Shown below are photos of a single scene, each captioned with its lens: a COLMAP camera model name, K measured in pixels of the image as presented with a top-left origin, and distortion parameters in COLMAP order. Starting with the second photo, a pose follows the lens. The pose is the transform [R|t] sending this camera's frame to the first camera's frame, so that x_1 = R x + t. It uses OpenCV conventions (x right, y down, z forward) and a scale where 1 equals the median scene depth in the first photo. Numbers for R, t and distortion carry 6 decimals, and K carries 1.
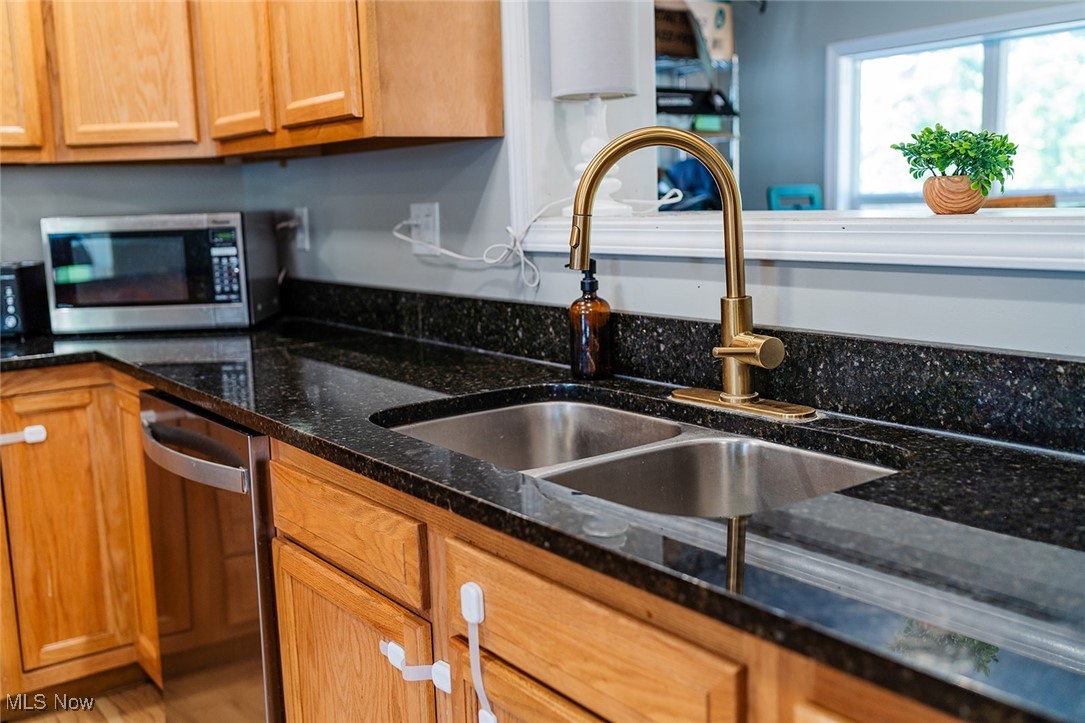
lens RADIAL K [[1032.1, 0, 542.5], [0, 1032.1, 361.5], [0, 0, 1]] dist [-0.033234, 0.017522]
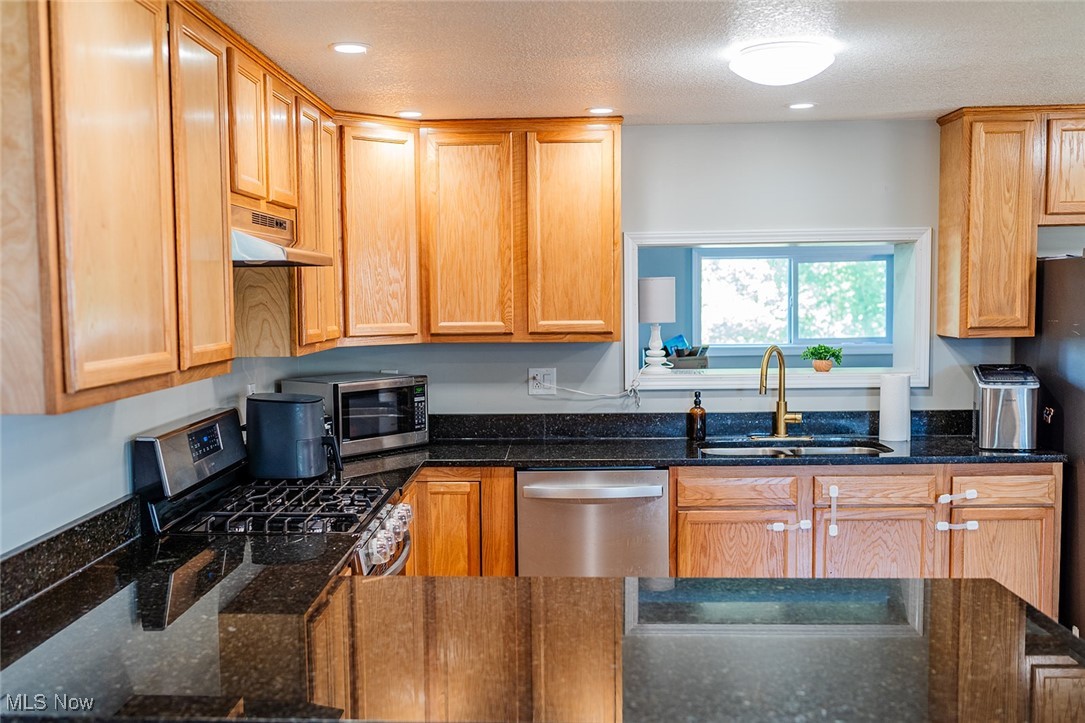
lens RADIAL K [[1032.1, 0, 542.5], [0, 1032.1, 361.5], [0, 0, 1]] dist [-0.033234, 0.017522]
pose [[0.651234, -0.021909, 0.758561, -2.324941], [0.113375, 0.991174, -0.068707, -0.046869], [-0.750360, 0.130747, 0.647970, -0.384193]]
